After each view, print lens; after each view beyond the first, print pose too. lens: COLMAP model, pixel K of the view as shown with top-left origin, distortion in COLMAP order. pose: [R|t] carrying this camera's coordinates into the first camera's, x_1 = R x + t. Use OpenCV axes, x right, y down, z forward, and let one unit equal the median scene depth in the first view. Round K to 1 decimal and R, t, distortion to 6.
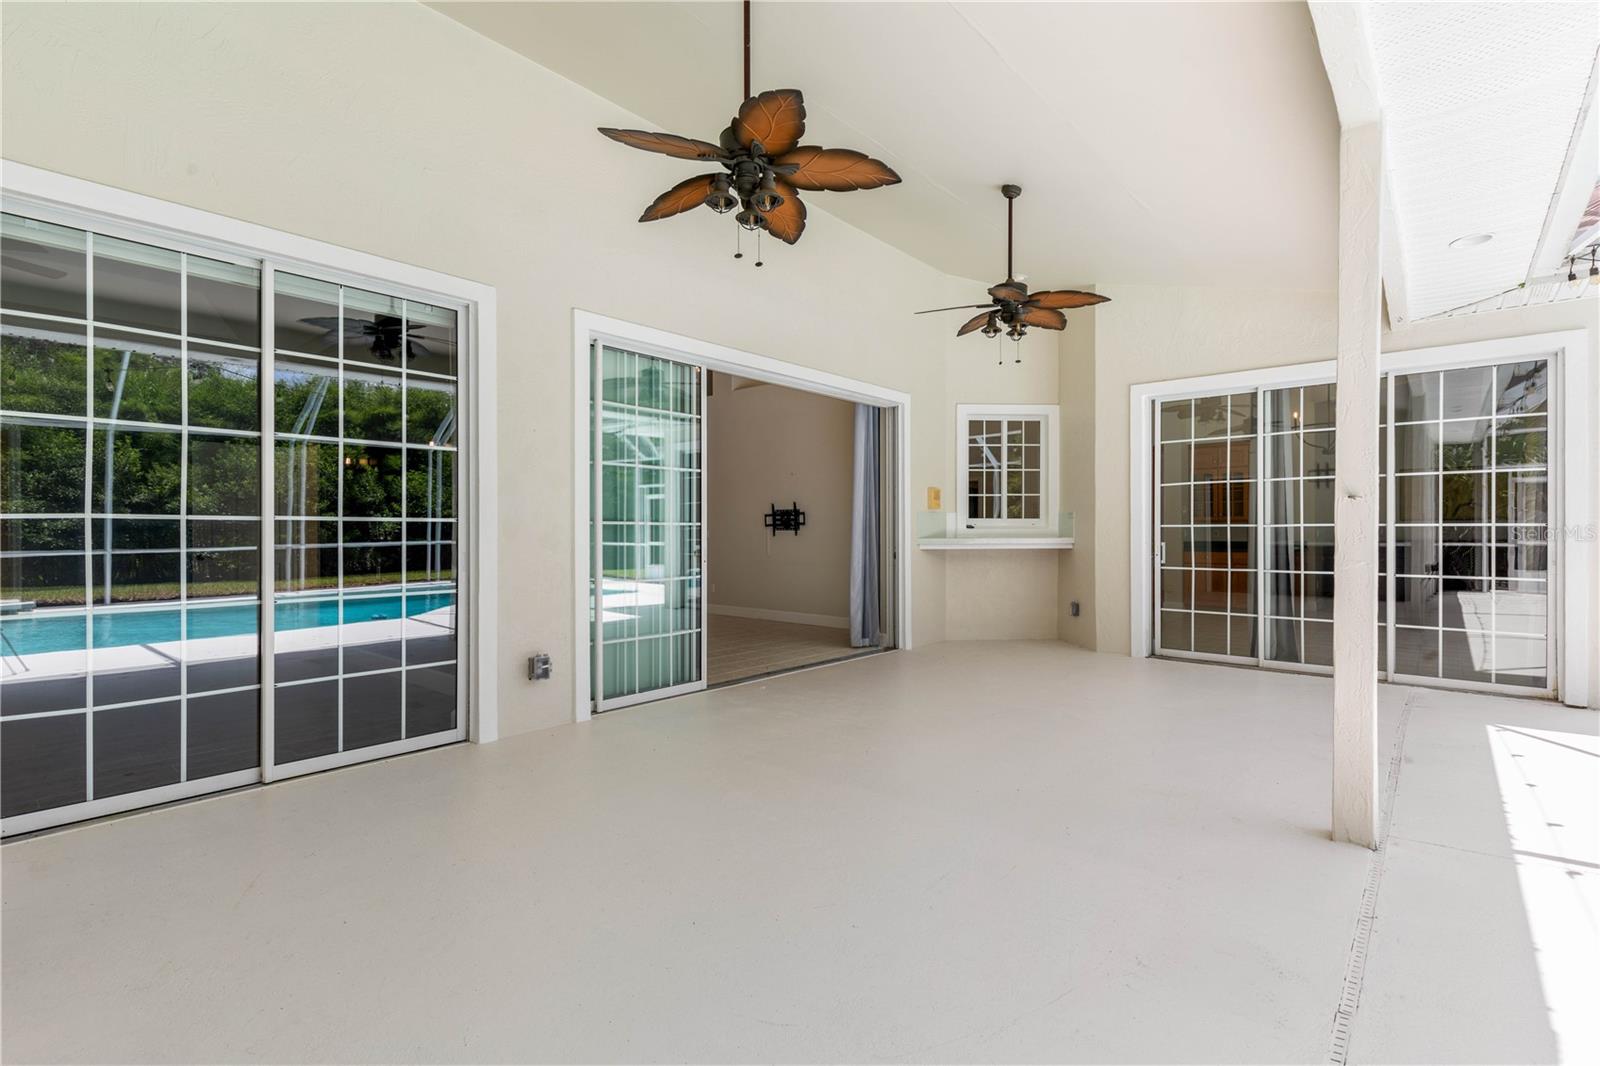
lens RADIAL K [[731.4, 0, 804.3], [0, 731.4, 535.1], [0, 0, 1]] dist [0.008381, -0.001016]
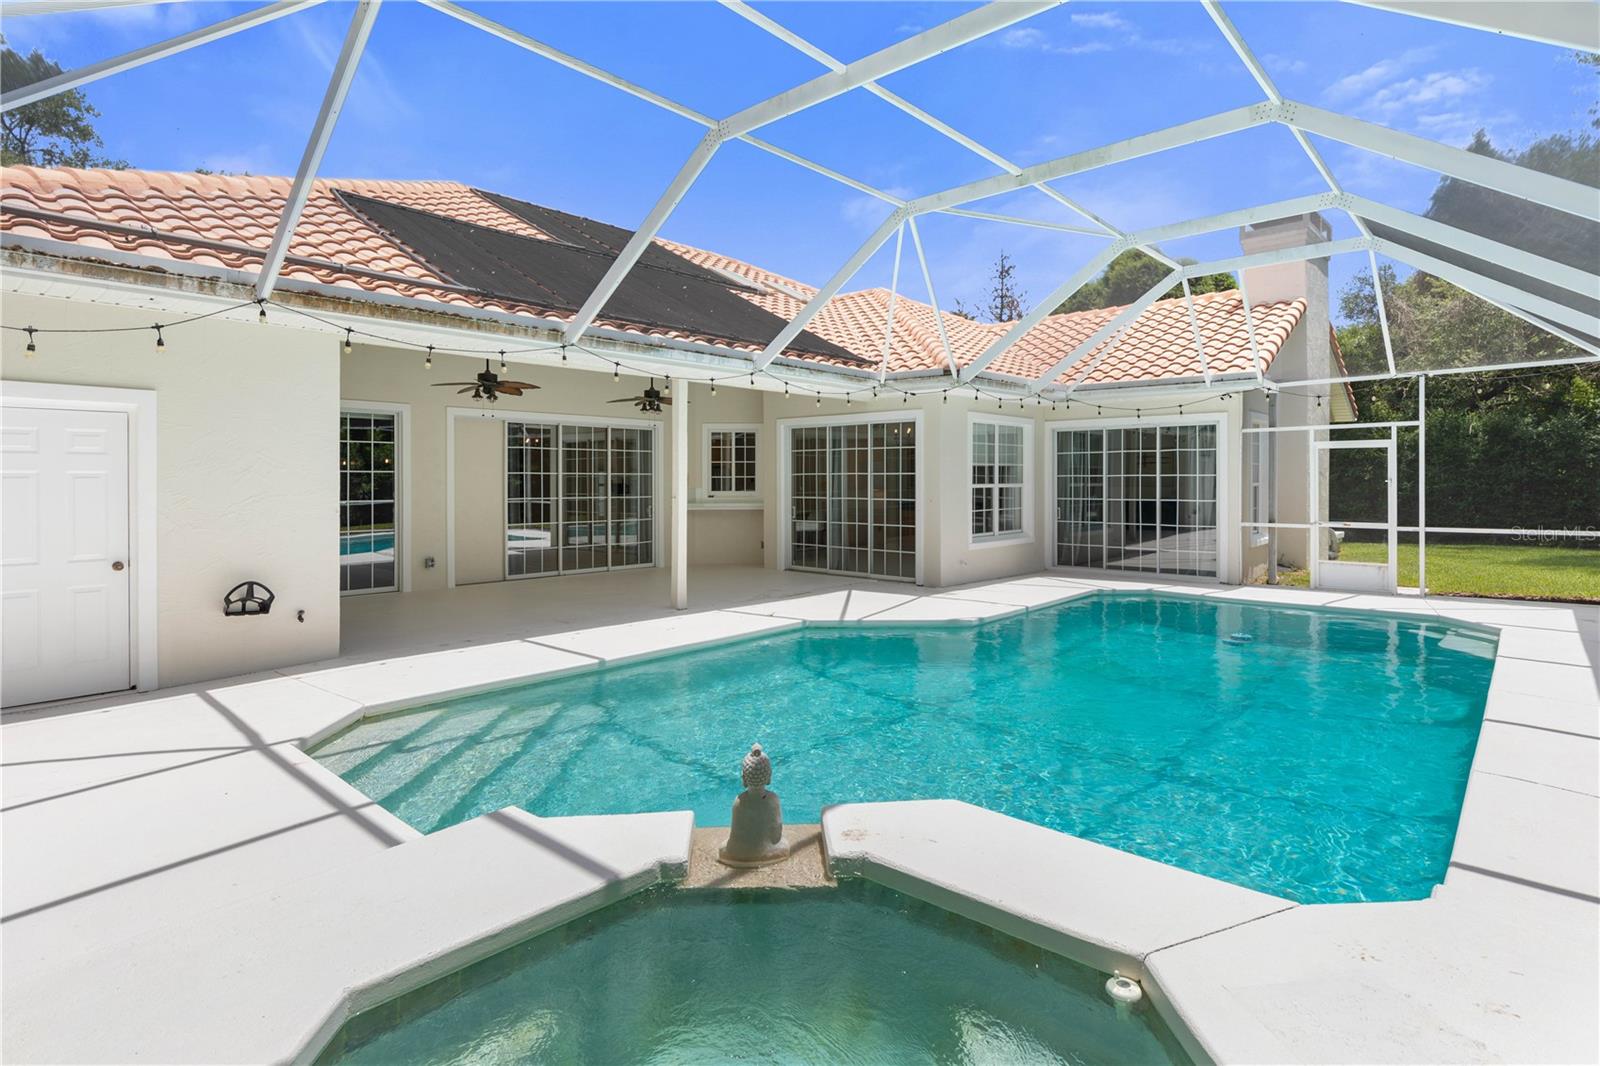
lens RADIAL K [[780.5, 0, 807.4], [0, 780.5, 484.7], [0, 0, 1]] dist [-0.001743, -0.000054]
pose [[0.999973, 0.001565, 0.007116, 0.431528], [-0.001544, 0.999994, -0.003023, -0.032118], [-0.007121, 0.003012, 0.999970, -0.783148]]
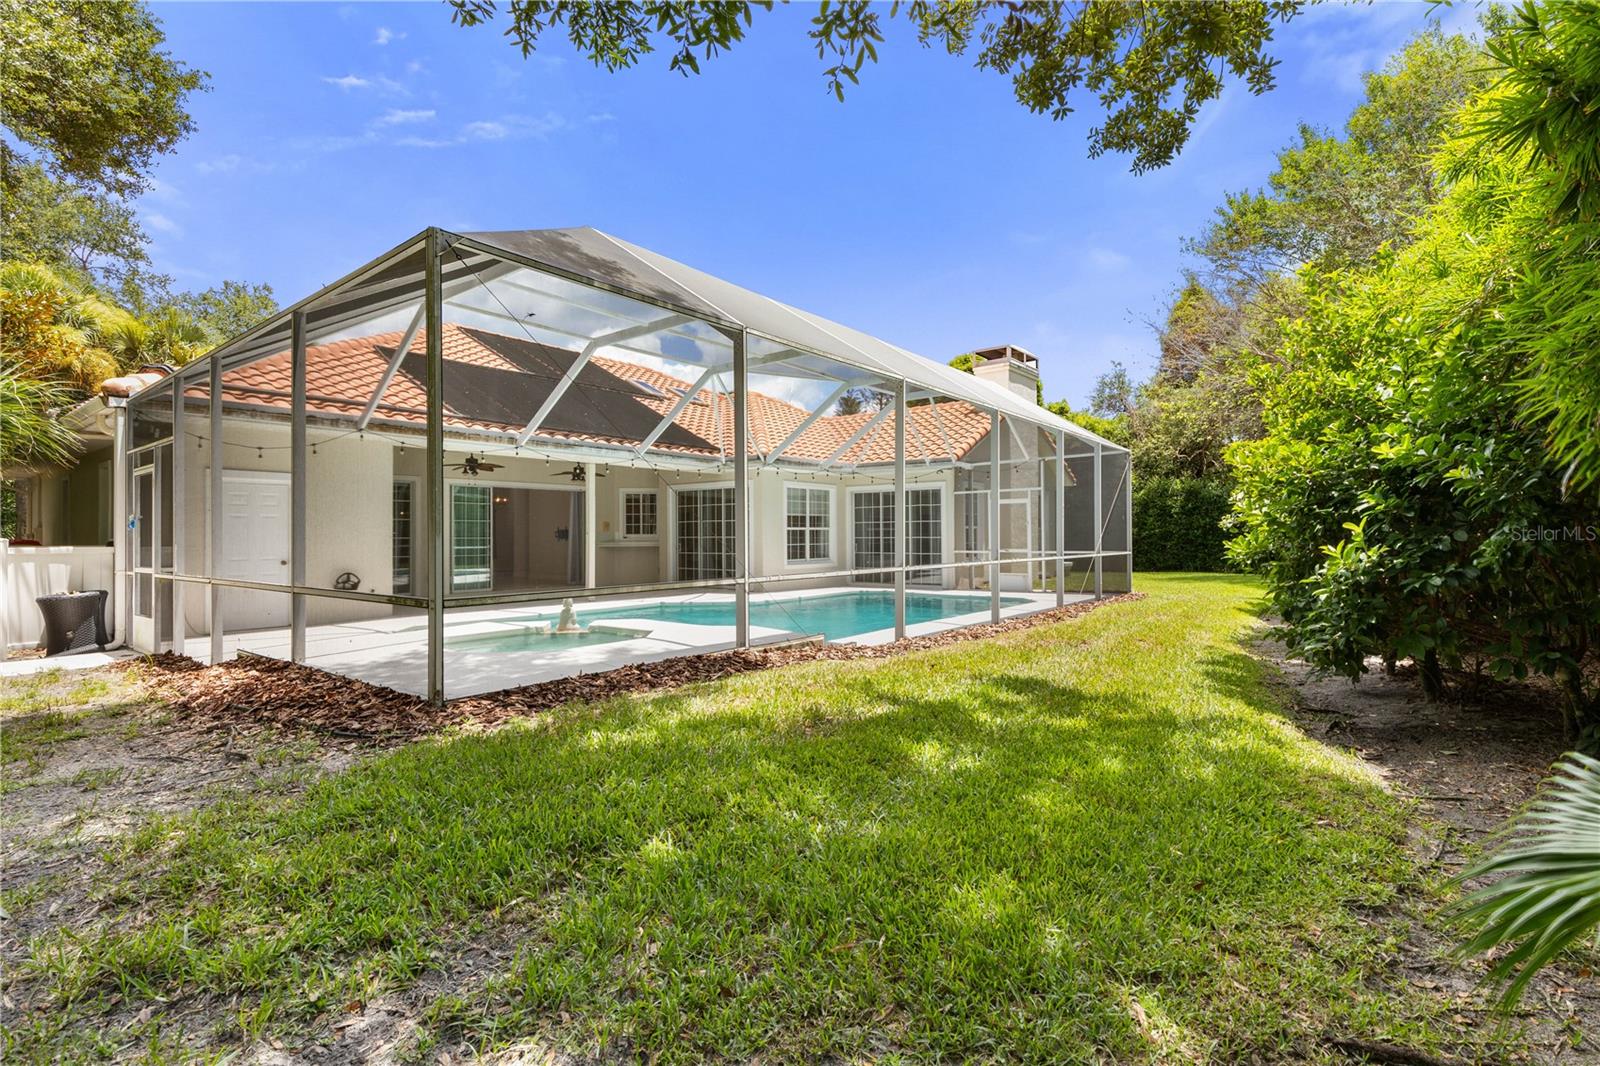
lens RADIAL K [[731.4, 0, 804.3], [0, 731.4, 535.1], [0, 0, 1]] dist [0.008381, -0.001016]
pose [[0.998398, -0.001375, 0.056573, 0.682280], [0.002004, 0.999937, -0.011079, 0.009510], [-0.056554, 0.011175, 0.998337, -1.476426]]
